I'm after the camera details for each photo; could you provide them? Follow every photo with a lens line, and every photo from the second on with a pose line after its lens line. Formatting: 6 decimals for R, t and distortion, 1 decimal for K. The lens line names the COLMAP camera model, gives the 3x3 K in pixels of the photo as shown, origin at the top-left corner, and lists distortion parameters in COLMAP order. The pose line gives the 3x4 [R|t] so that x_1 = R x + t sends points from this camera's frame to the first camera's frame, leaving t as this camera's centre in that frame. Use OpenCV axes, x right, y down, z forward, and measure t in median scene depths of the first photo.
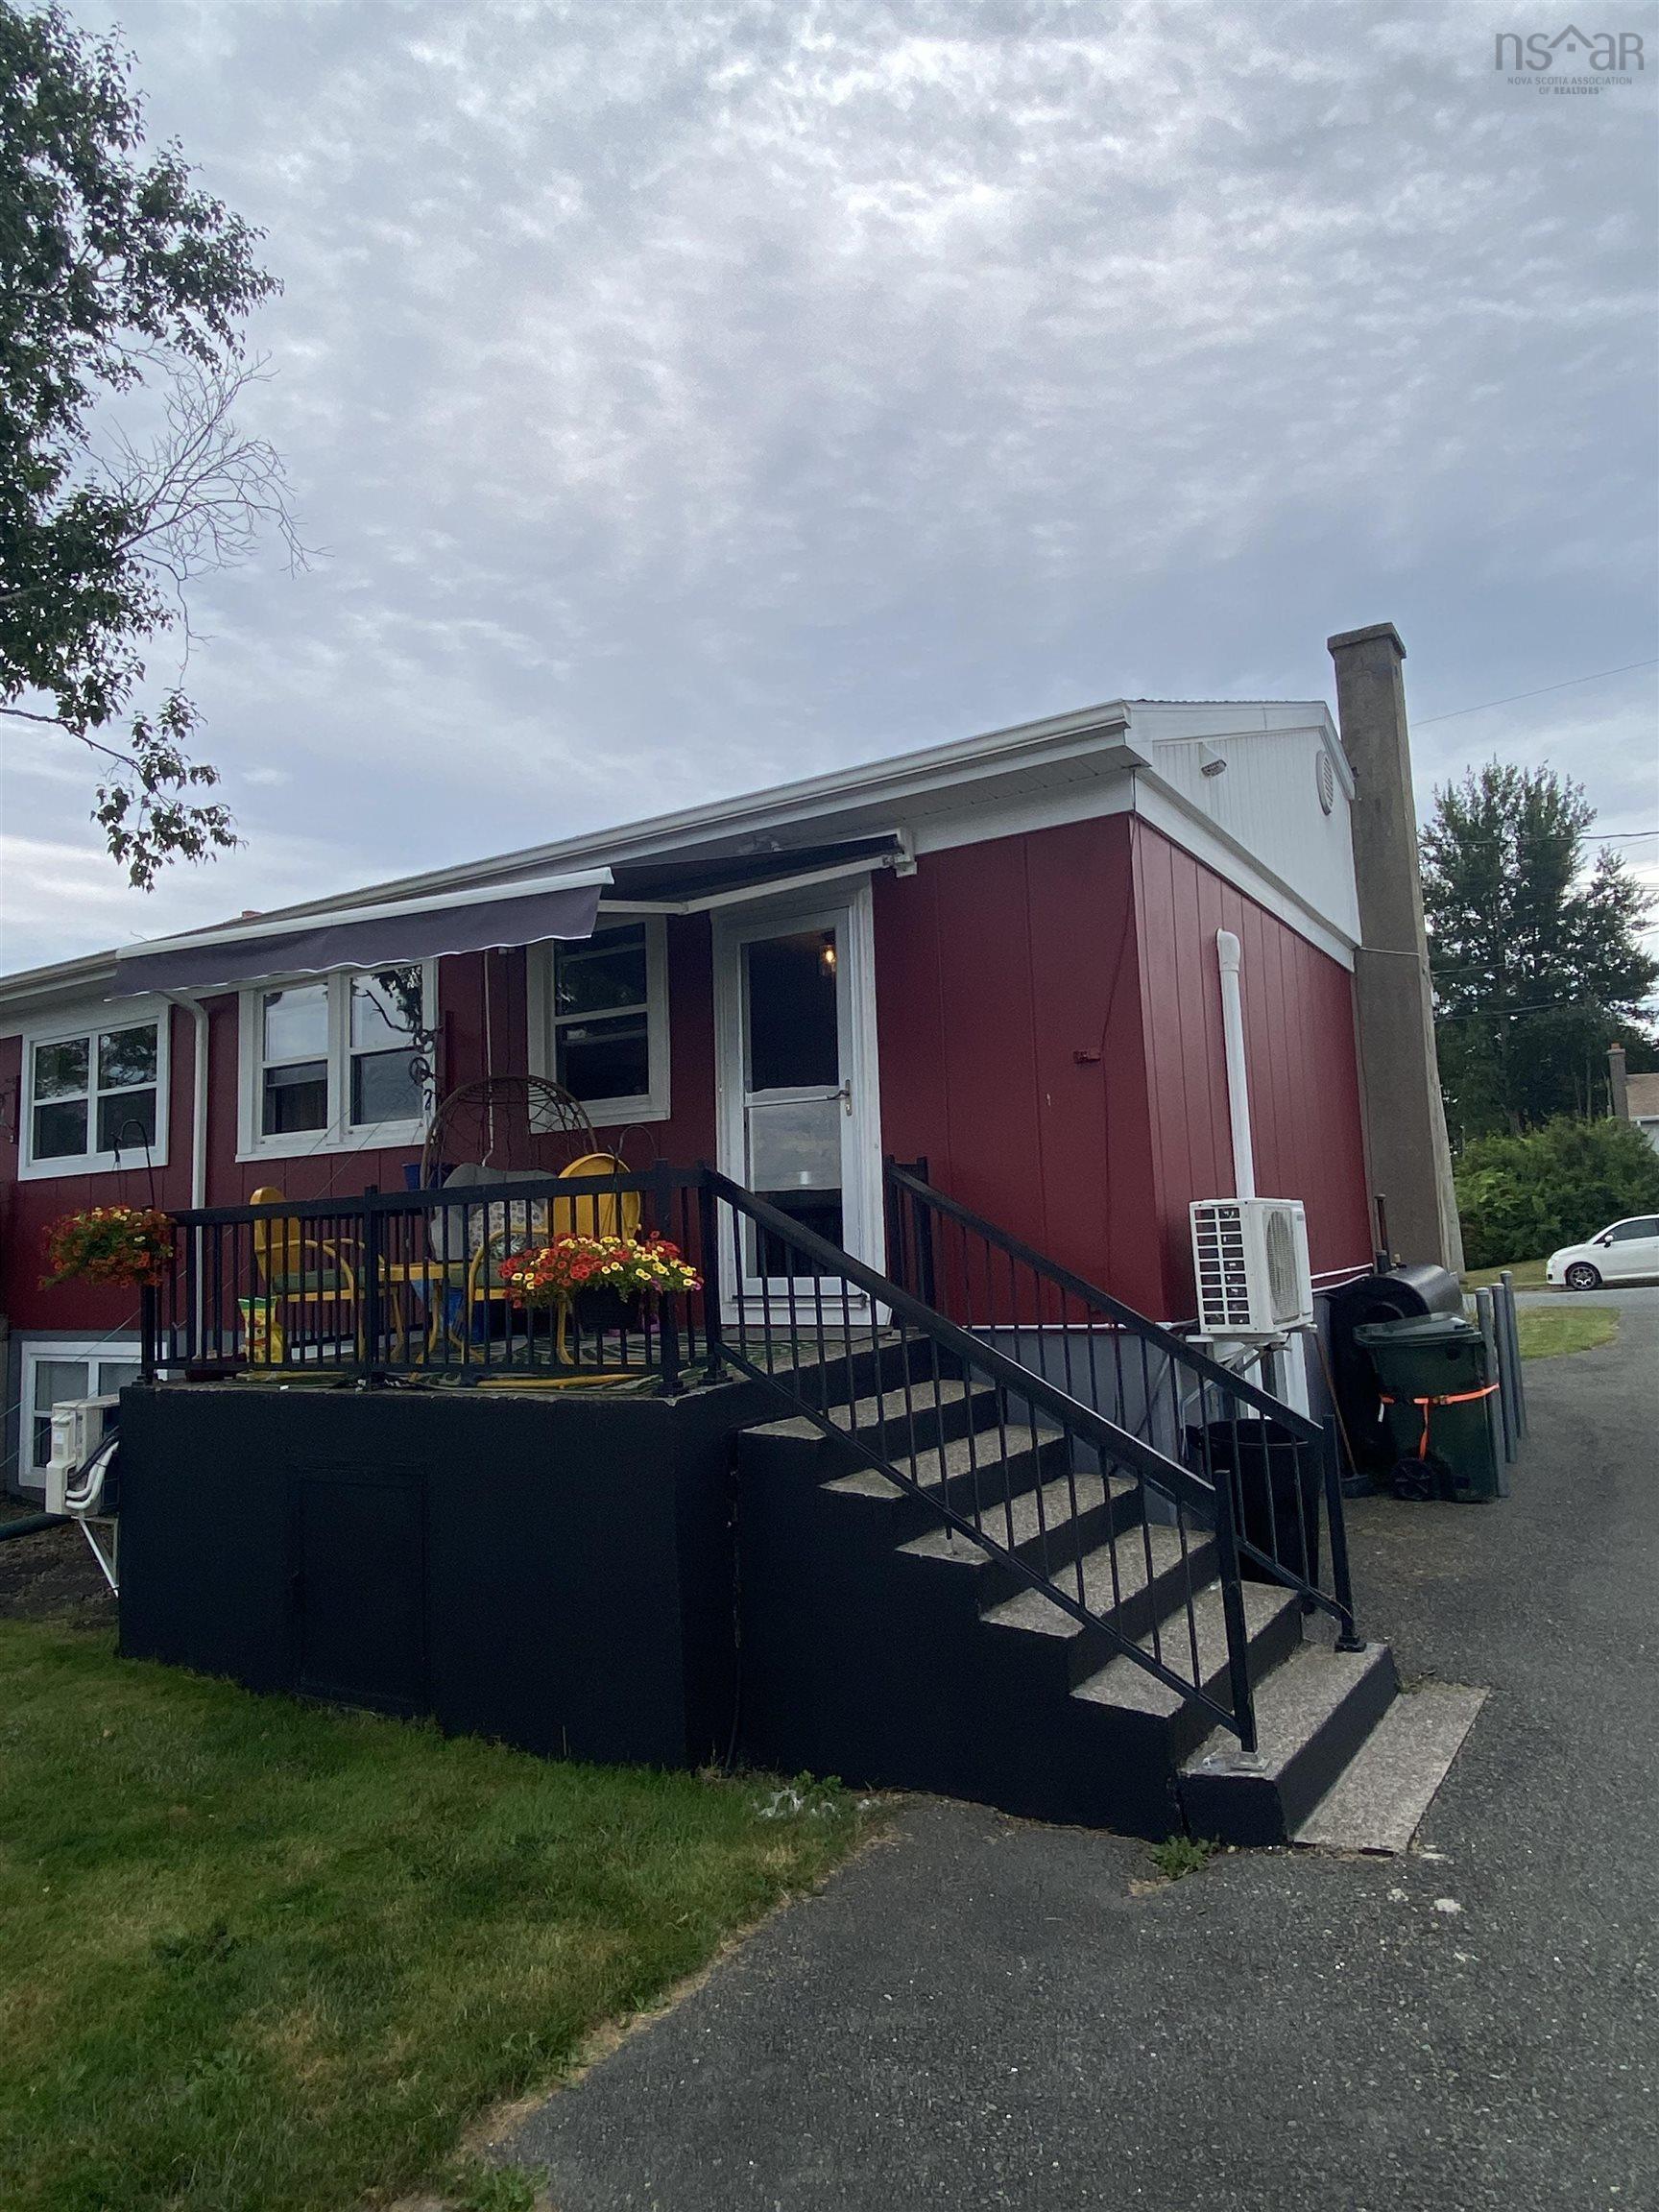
lens RADIAL K [[1234.9, 0, 791.9], [0, 1234.9, 1104.8], [0, 0, 1]] dist [0.055937, -0.048725]
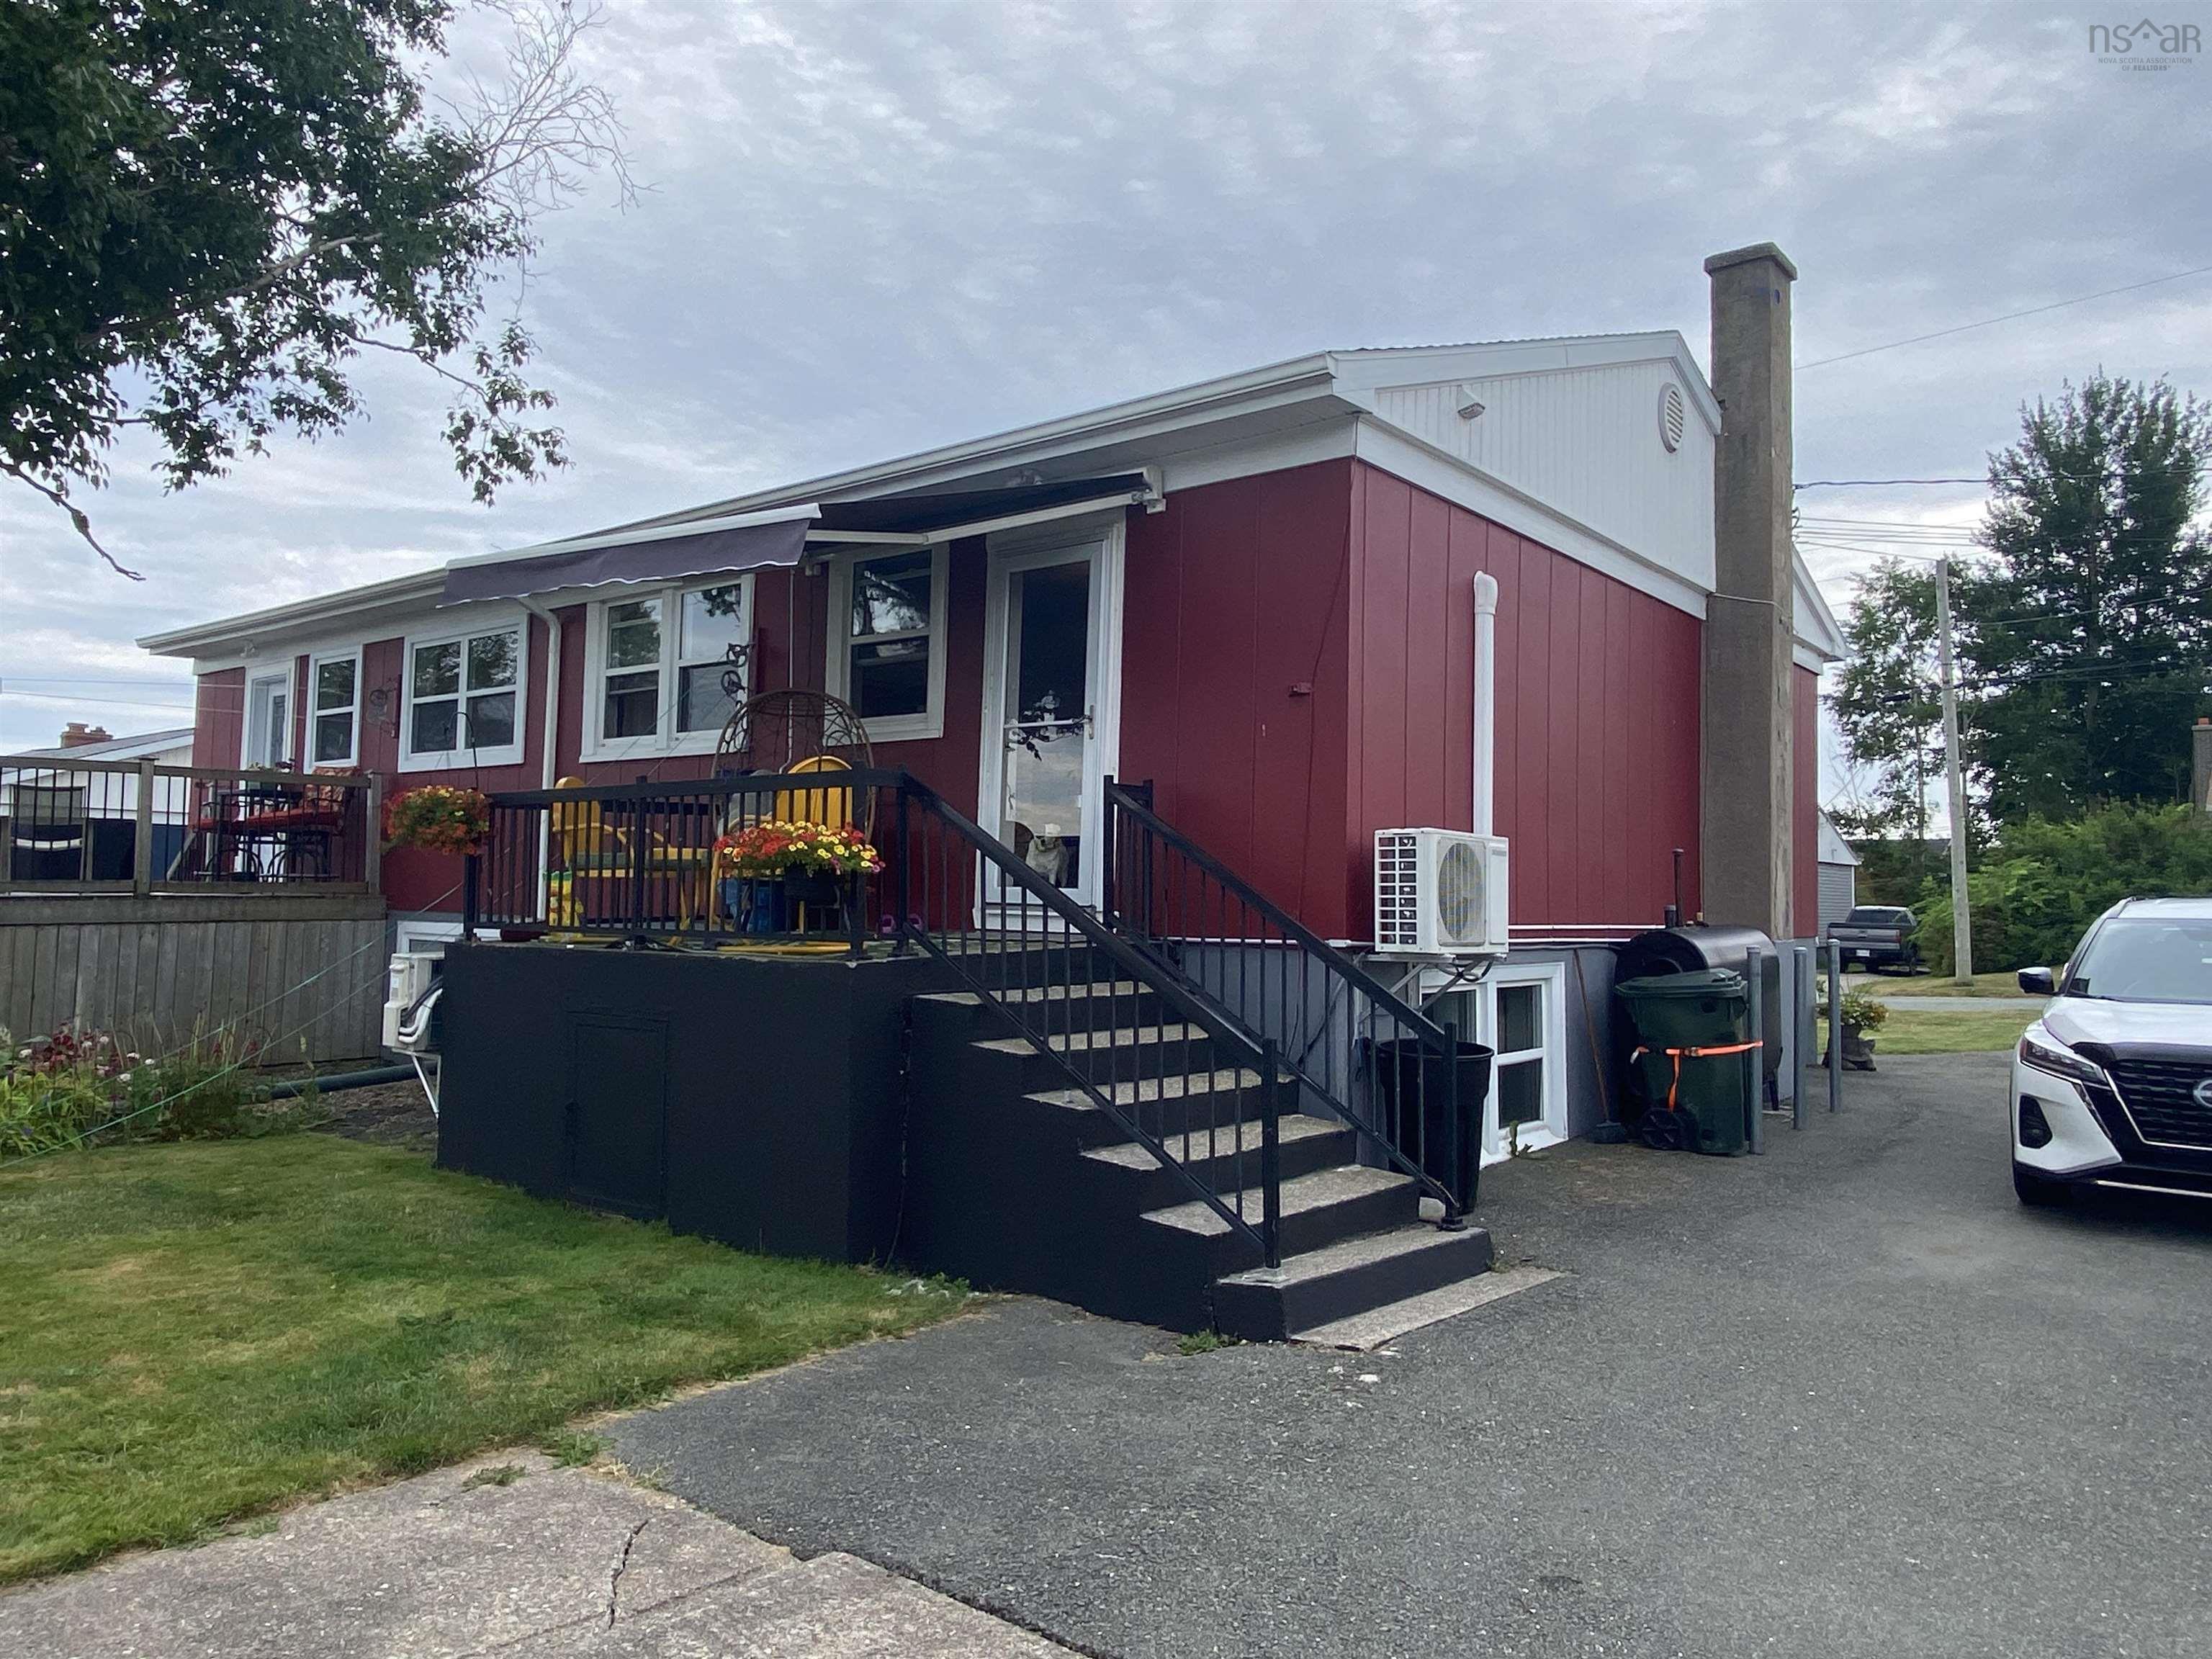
lens RADIAL K [[1395.7, 0, 1100.0], [0, 1395.7, 831.4], [0, 0, 1]] dist [0.092507, -0.109395]
pose [[0.990254, 0.053406, -0.128623, 0.199355], [-0.046020, 0.997153, 0.059729, 0.015182], [0.131447, -0.053228, 0.989893, -0.186061]]
